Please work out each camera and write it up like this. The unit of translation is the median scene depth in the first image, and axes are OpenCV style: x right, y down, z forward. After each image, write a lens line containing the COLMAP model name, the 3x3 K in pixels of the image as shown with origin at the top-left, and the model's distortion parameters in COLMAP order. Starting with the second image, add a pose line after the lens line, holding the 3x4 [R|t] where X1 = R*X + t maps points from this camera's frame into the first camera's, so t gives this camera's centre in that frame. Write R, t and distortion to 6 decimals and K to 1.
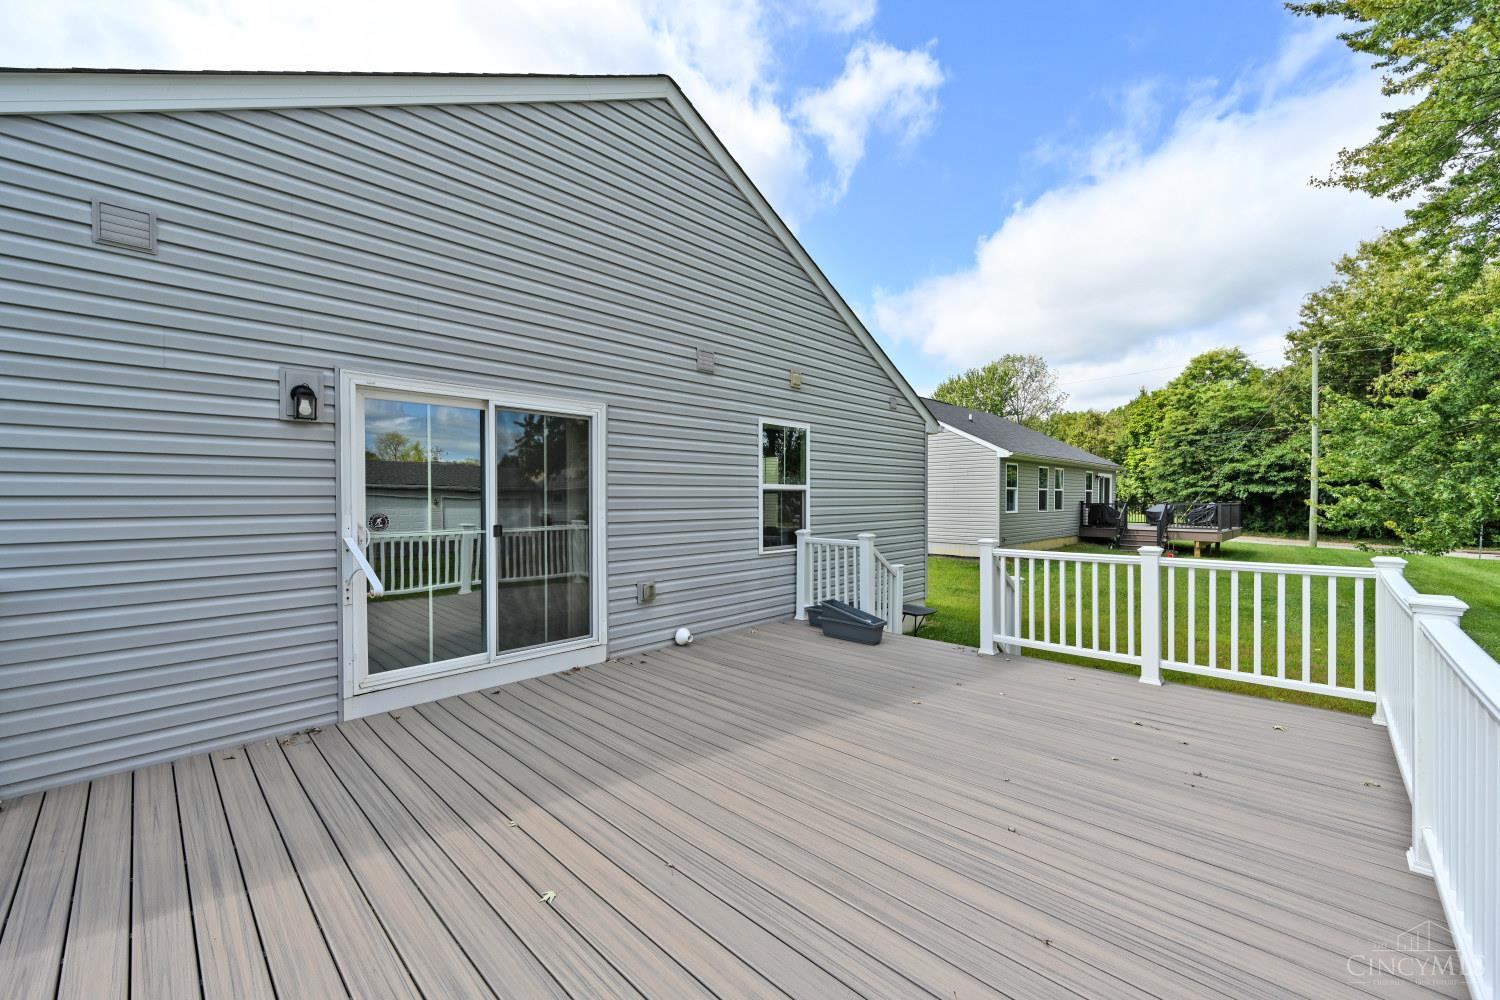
lens RADIAL K [[590.5, 0, 750.4], [0, 590.5, 502.7], [0, 0, 1]] dist [0.000942, -0.000008]
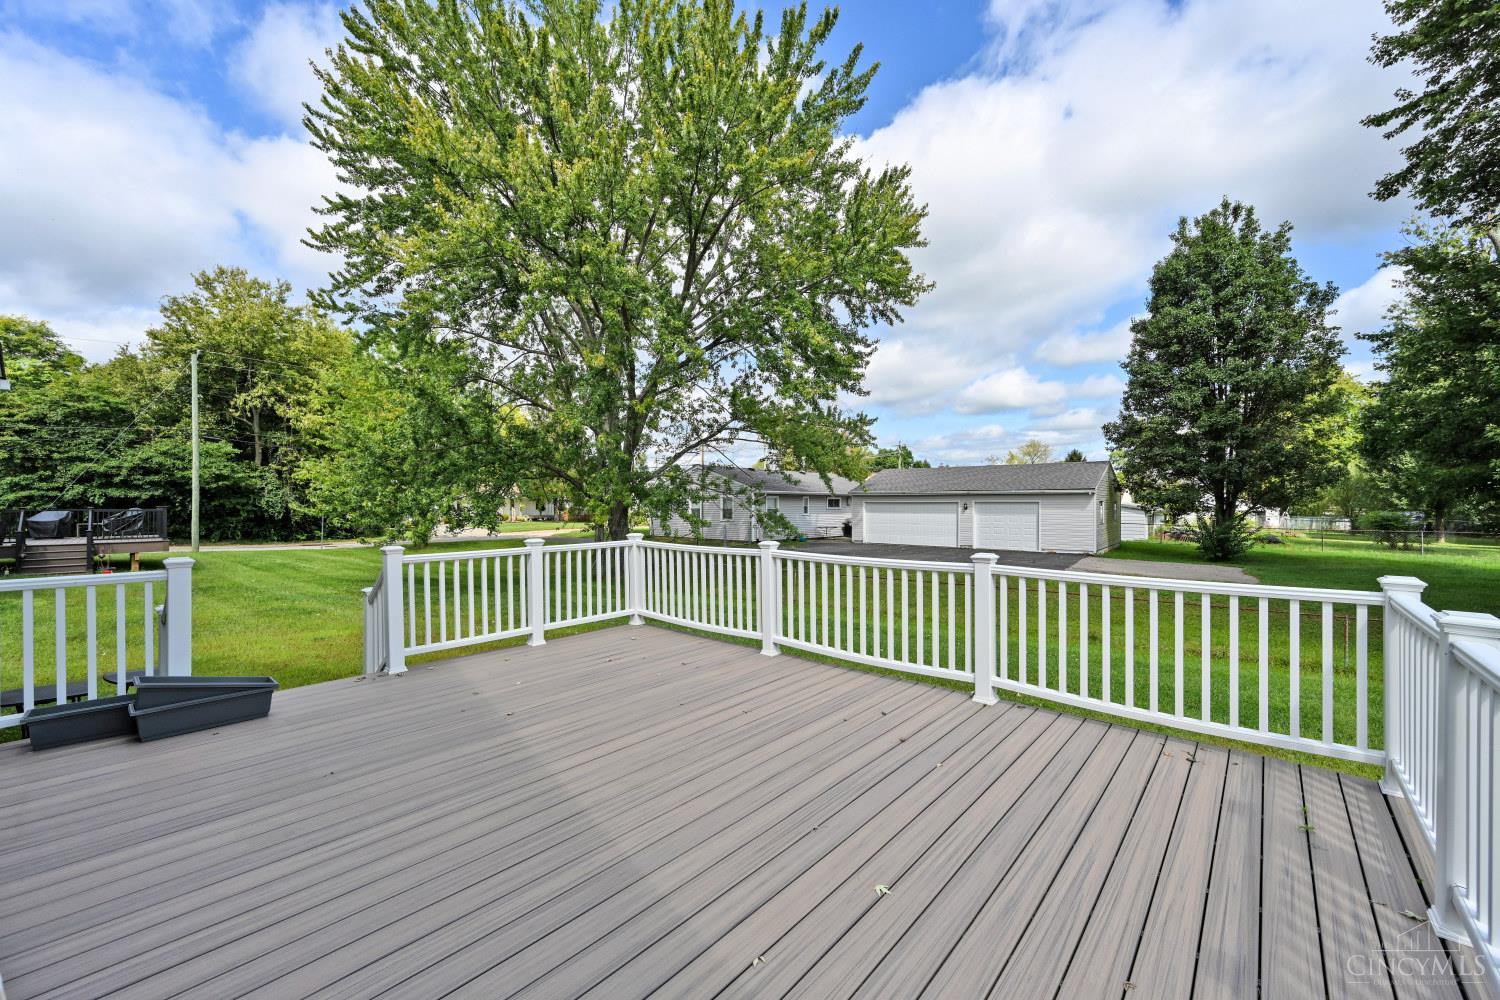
lens RADIAL K [[590.5, 0, 750.4], [0, 590.5, 502.7], [0, 0, 1]] dist [0.000942, -0.000008]
pose [[-0.041159, -0.000818, 0.999152, -0.097113], [0.010376, 0.999945, 0.001246, -0.000073], [-0.999099, 0.010418, -0.041148, 0.091016]]
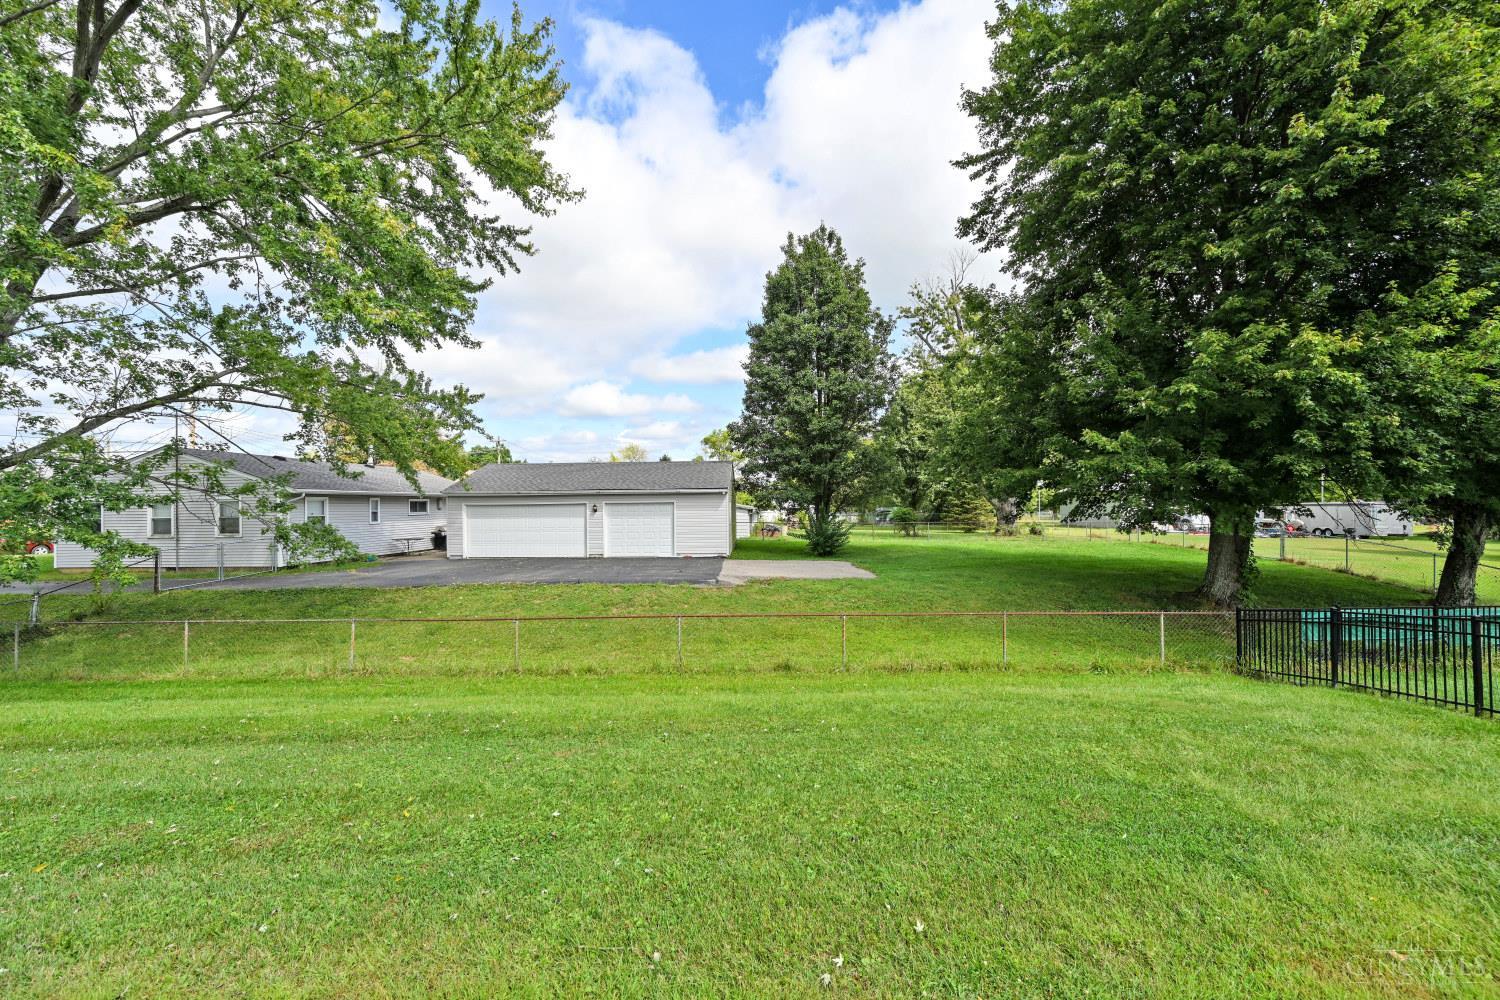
lens RADIAL K [[590.3, 0, 746.3], [0, 590.3, 500.7], [0, 0, 1]] dist [-0.000072, -0.000219]
pose [[-0.639227, 0.007843, 0.768978, 0.074214], [0.018218, 0.999822, 0.004946, -0.000252], [-0.768802, 0.017171, -0.639256, 0.064881]]
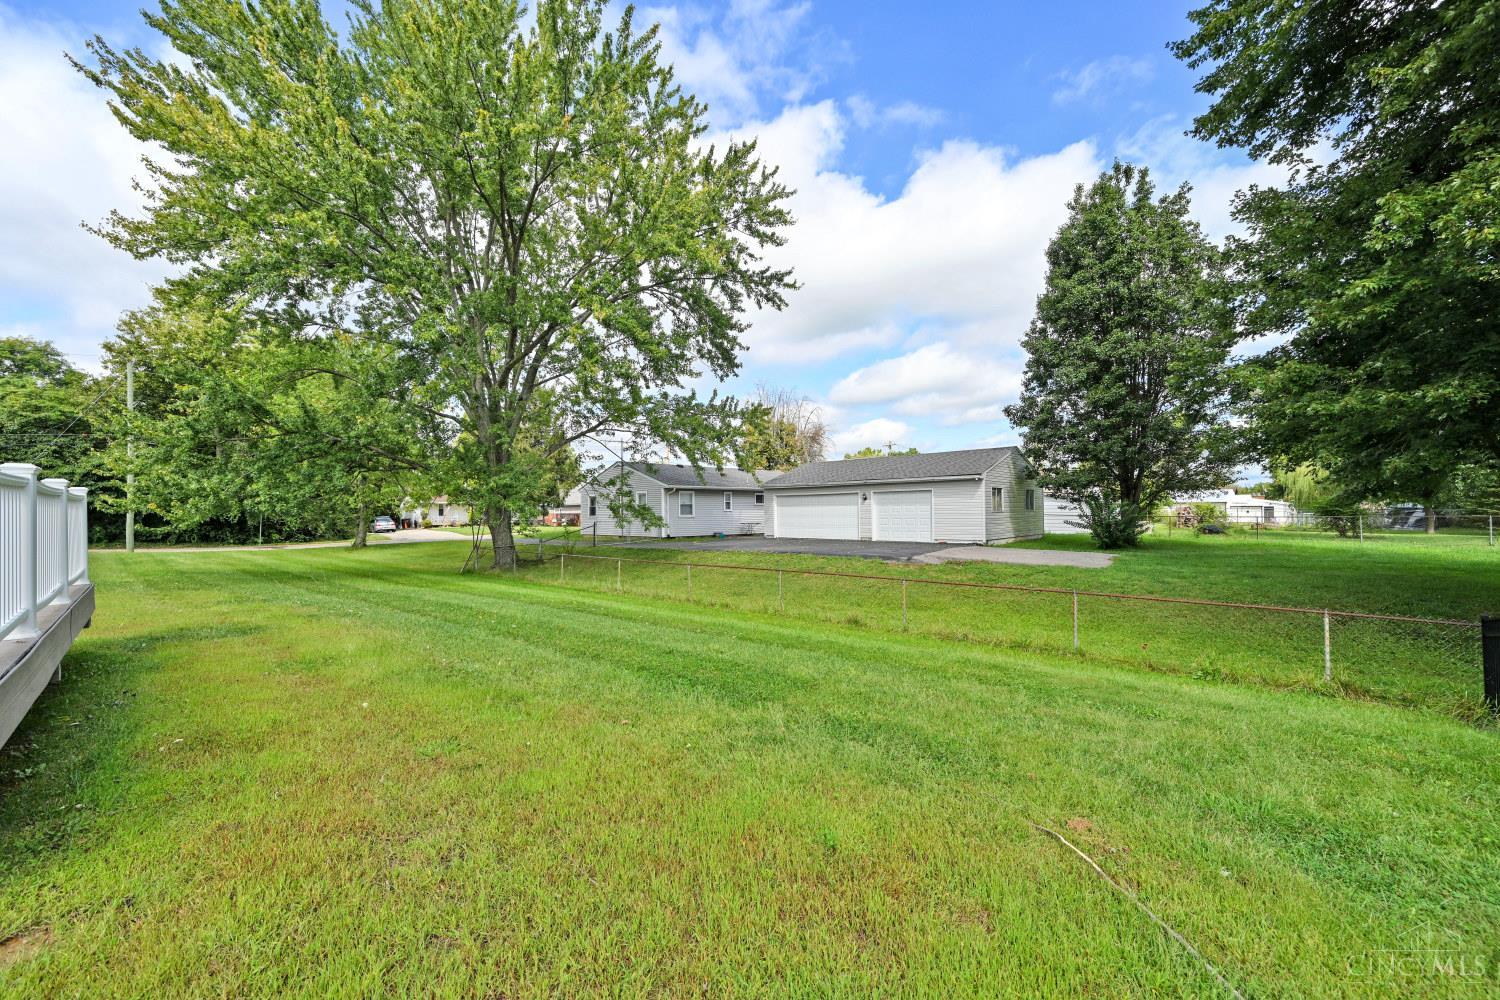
lens RADIAL K [[590.5, 0, 750.4], [0, 590.5, 502.7], [0, 0, 1]] dist [0.000942, -0.000008]
pose [[0.020260, 0.011513, 0.999728, -0.075056], [0.023431, 0.999654, -0.011987, 0.024789], [-0.999520, 0.023667, 0.019983, -0.123135]]
